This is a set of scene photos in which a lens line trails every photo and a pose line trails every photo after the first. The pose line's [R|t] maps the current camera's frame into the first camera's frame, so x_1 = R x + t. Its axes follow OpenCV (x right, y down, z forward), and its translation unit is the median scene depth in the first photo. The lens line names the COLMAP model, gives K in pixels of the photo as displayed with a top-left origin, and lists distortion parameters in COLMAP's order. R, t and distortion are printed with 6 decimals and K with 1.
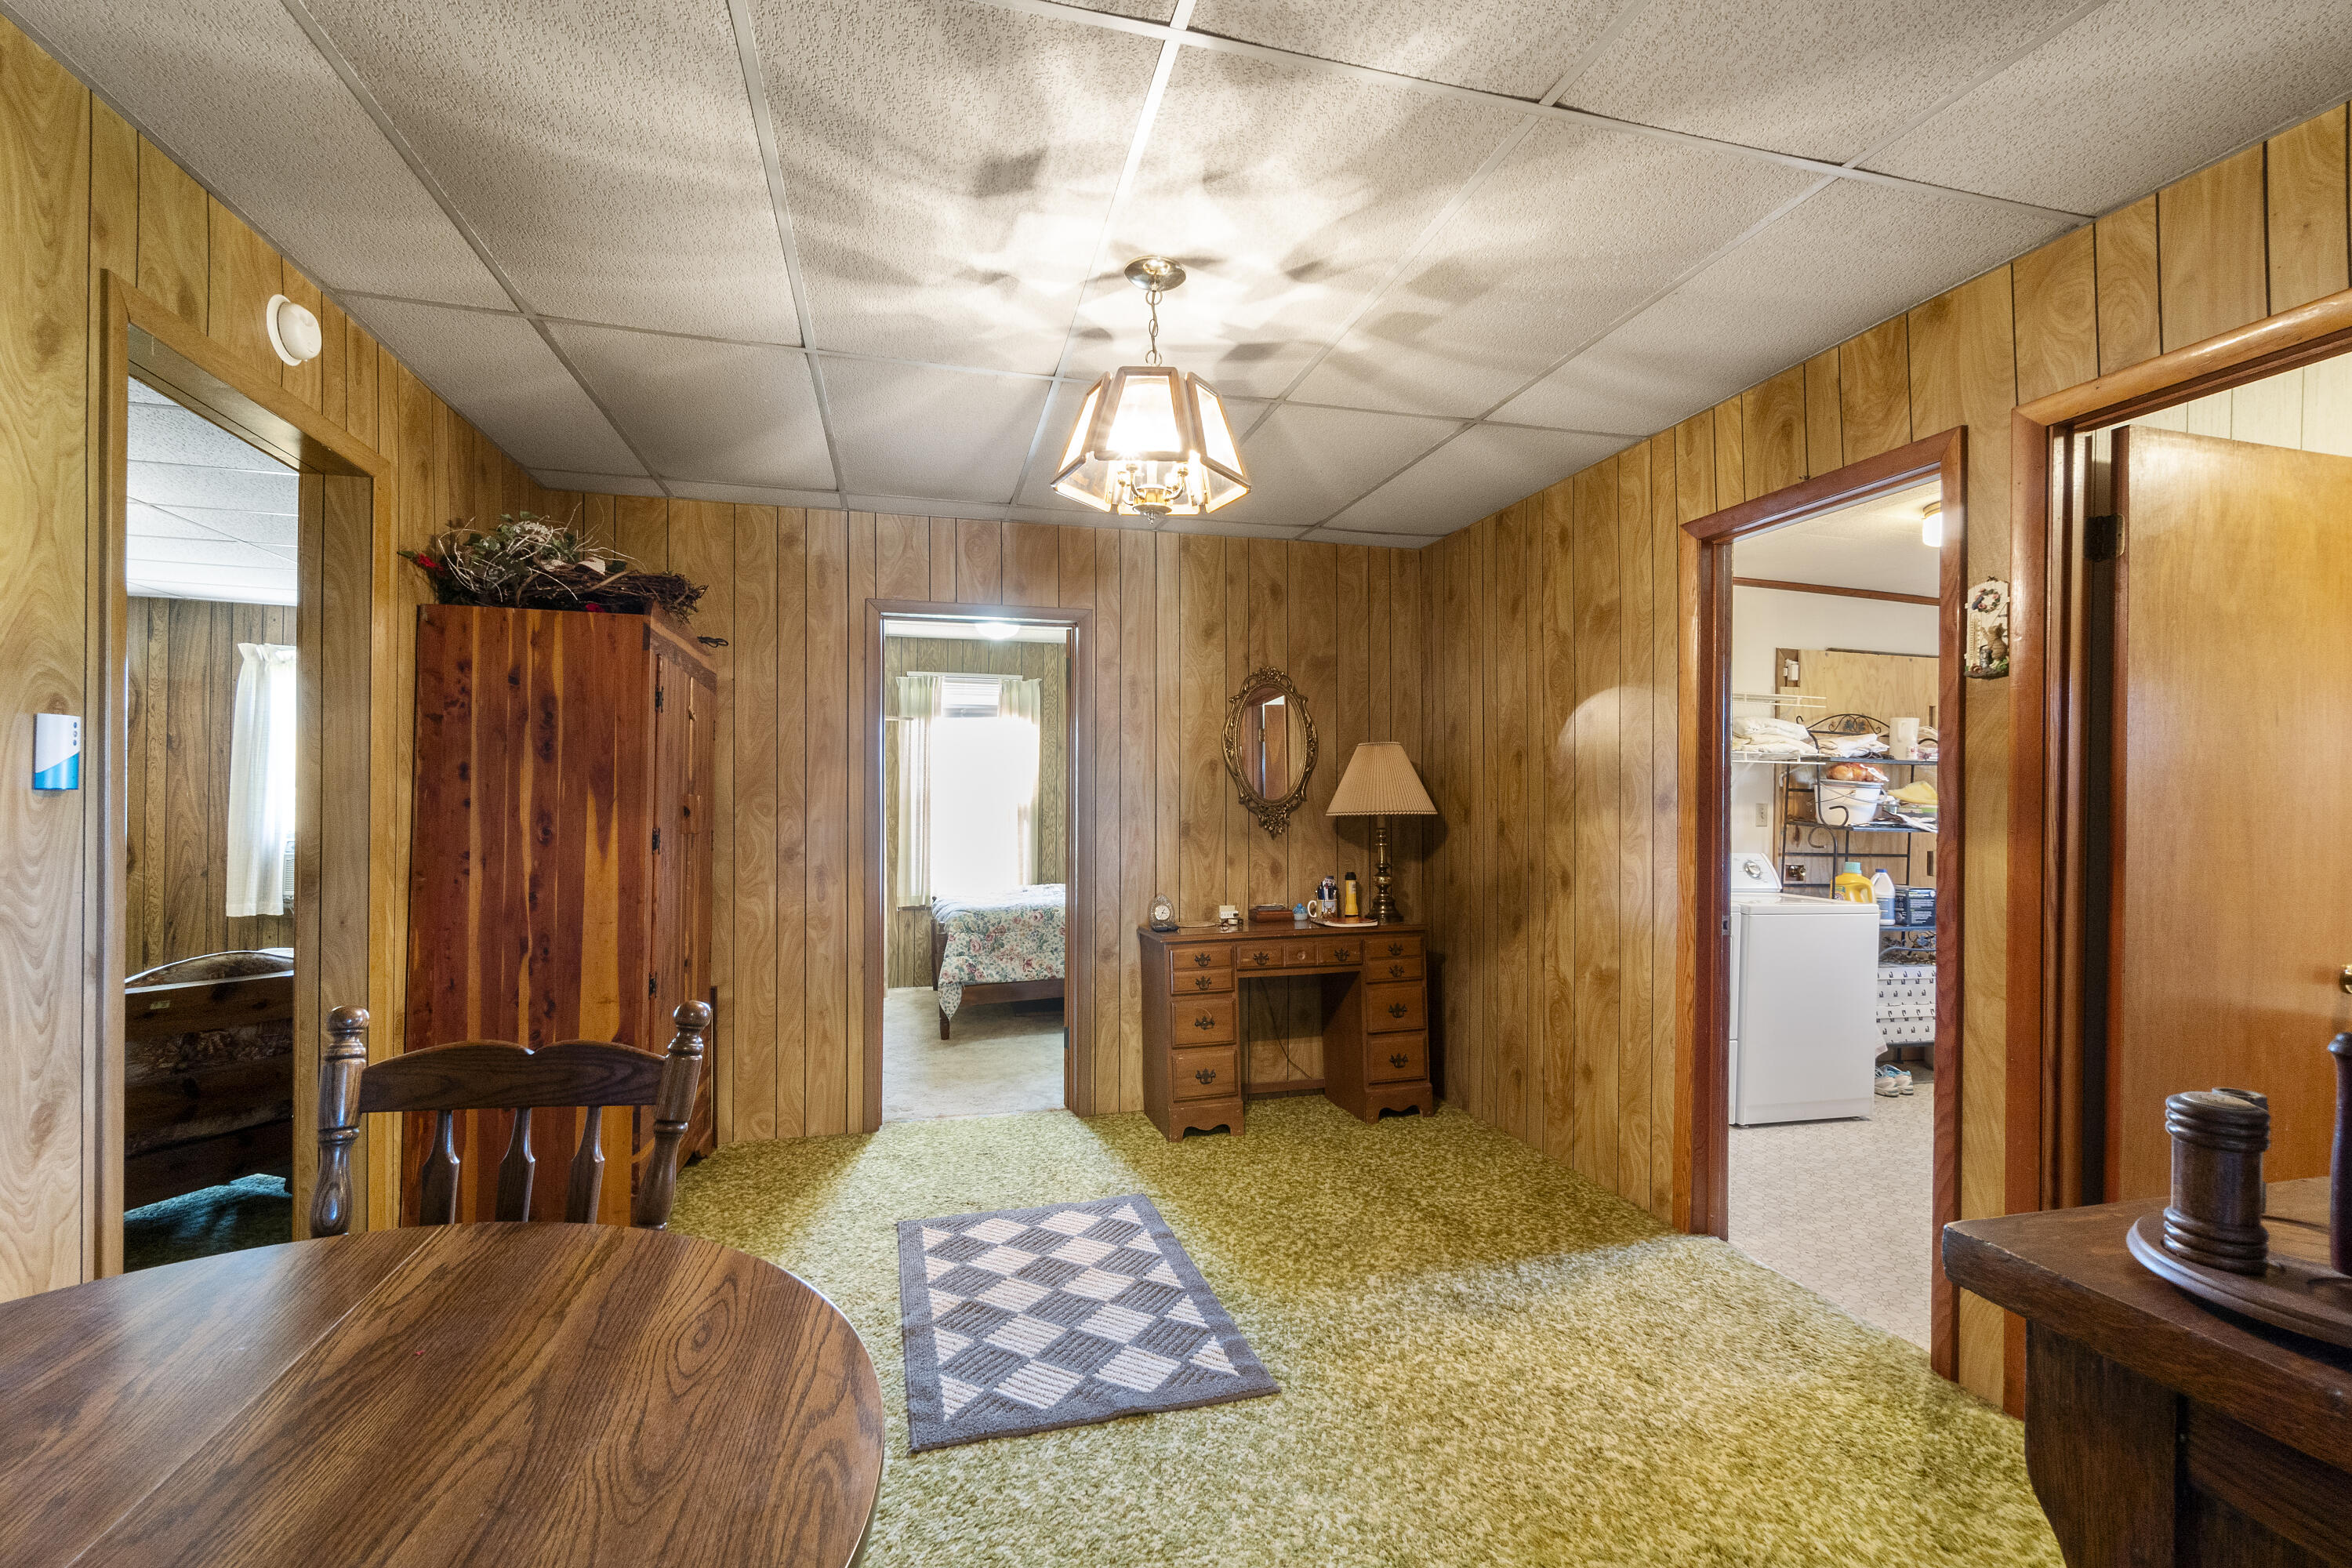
lens RADIAL K [[1025.5, 0, 1173.2], [0, 1025.5, 791.9], [0, 0, 1]] dist [-0.002222, 0.000076]
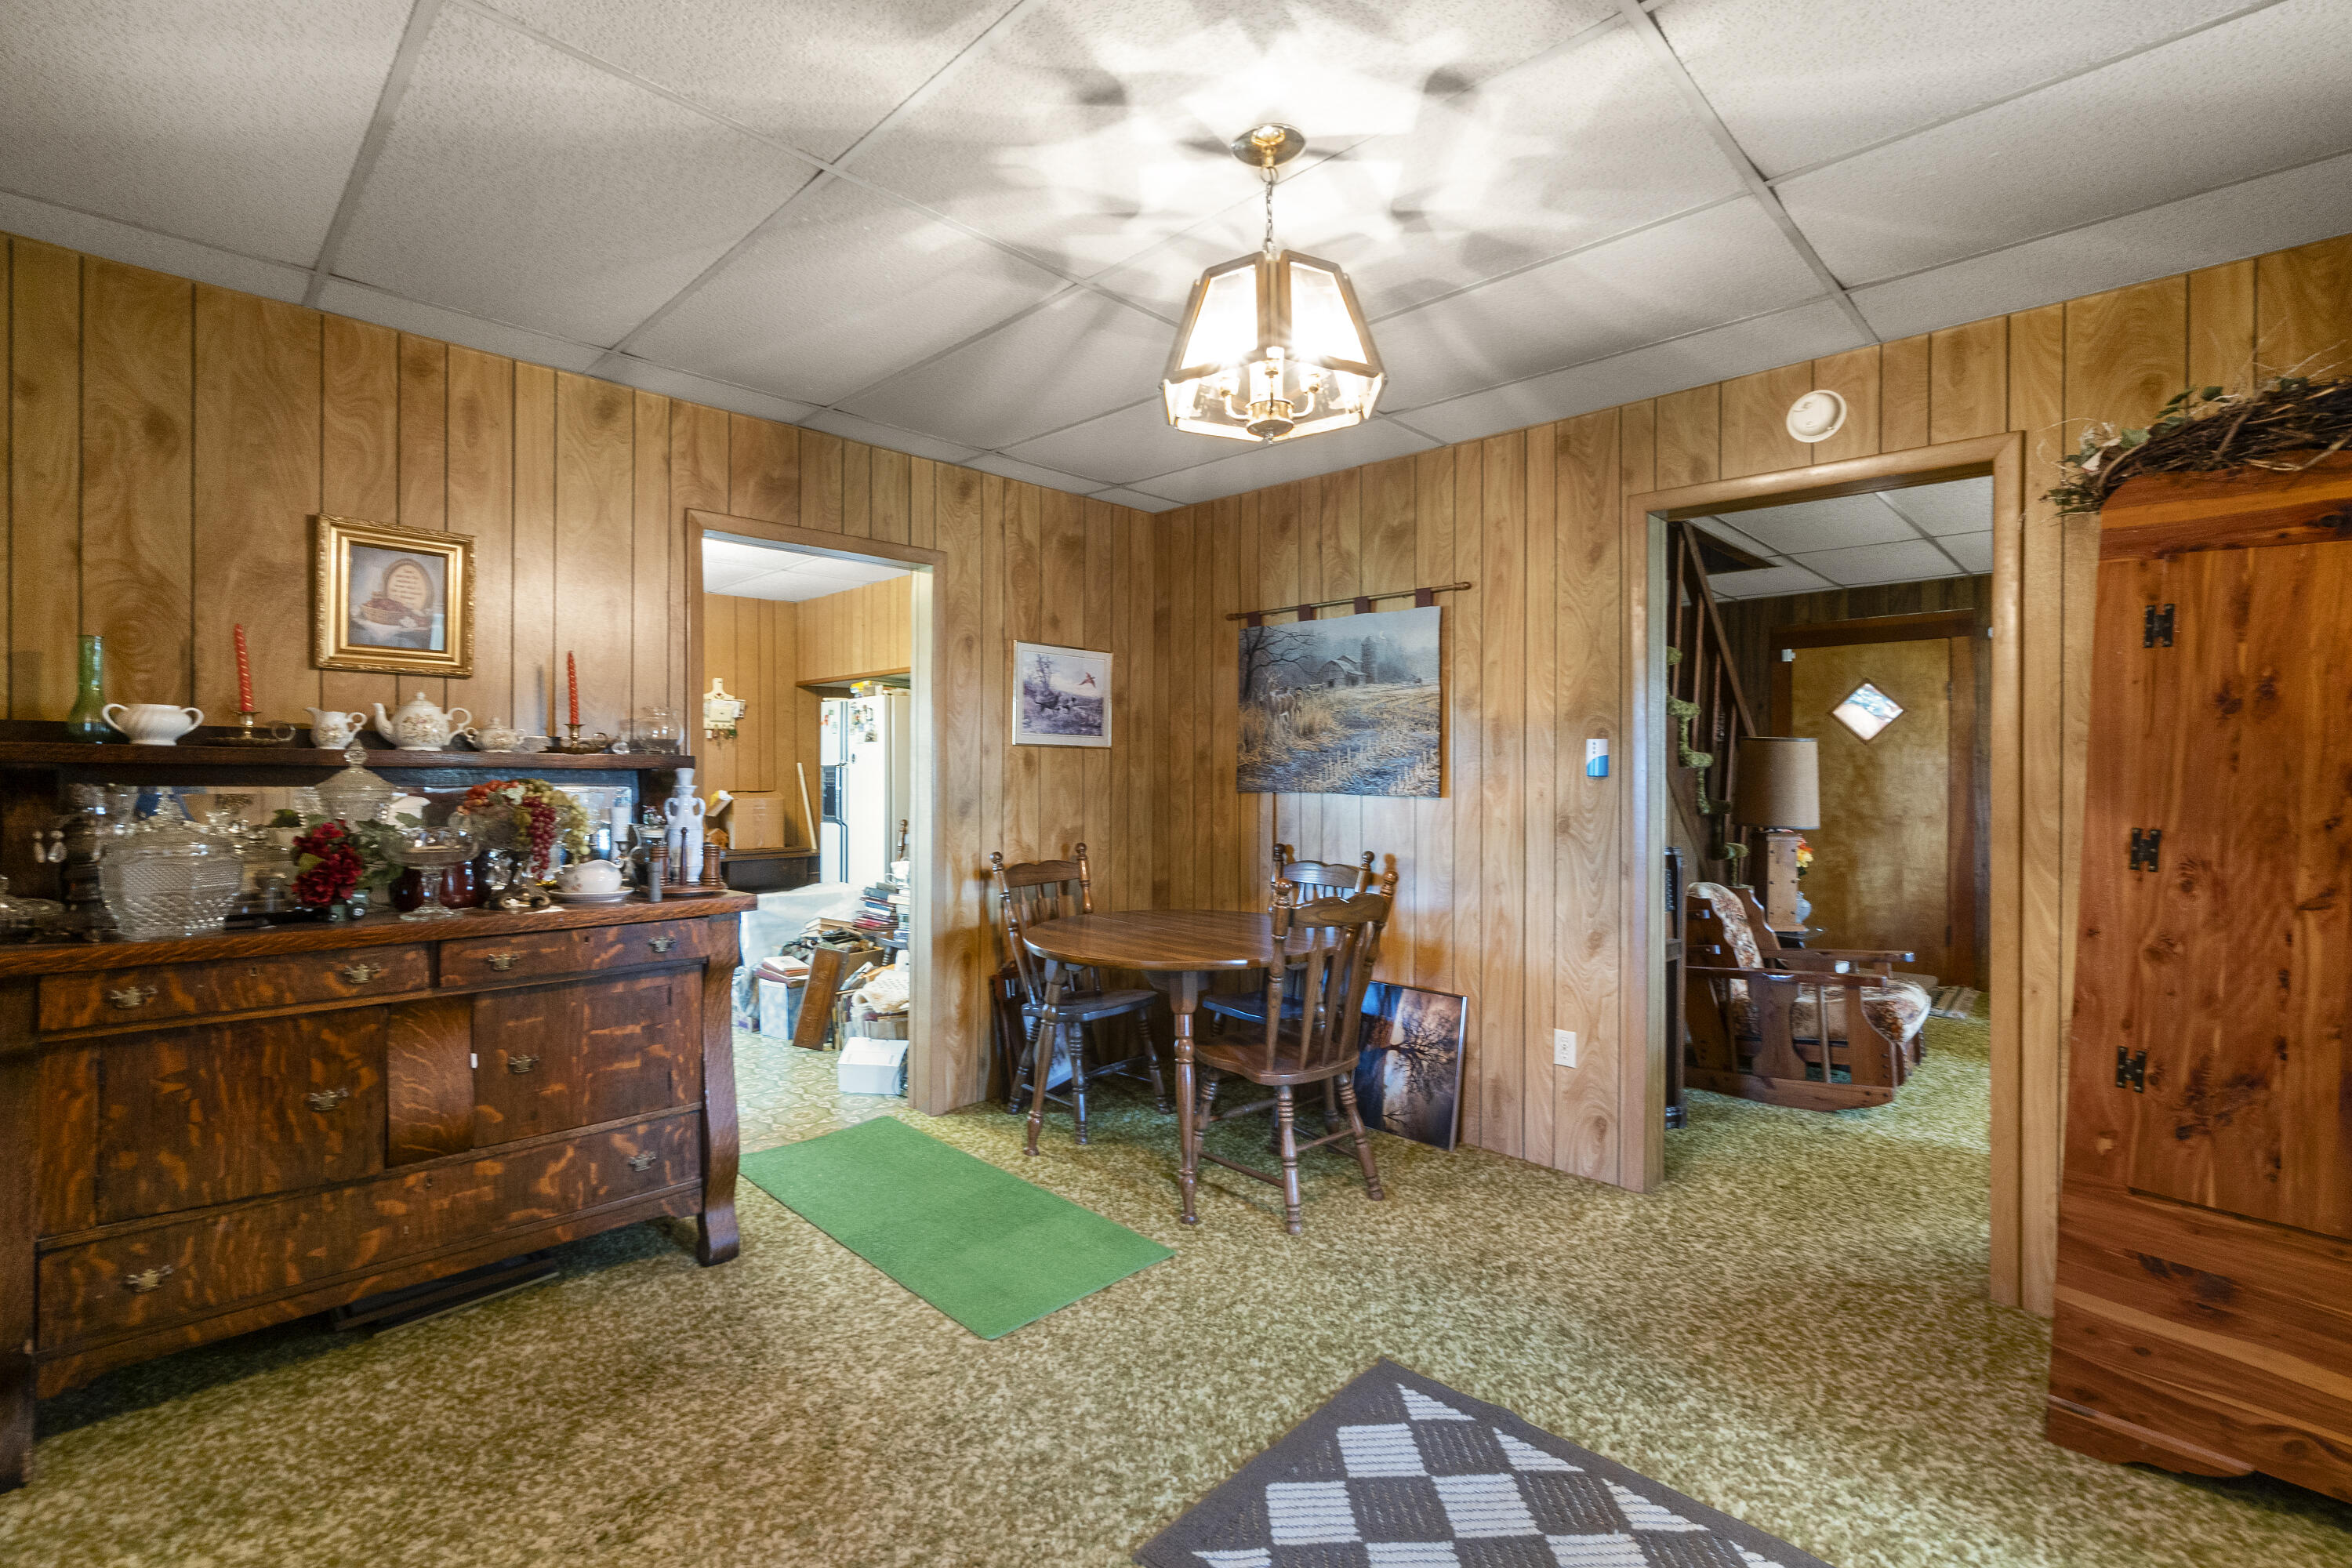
lens RADIAL K [[1025.5, 0, 1178.7], [0, 1025.5, 776.8], [0, 0, 1]] dist [-0.002222, 0.000076]
pose [[-0.856161, -0.010358, -0.516605, 0.473671], [-0.005657, 0.999927, -0.010673, 0.018487], [0.516678, -0.006215, -0.856157, 1.679552]]
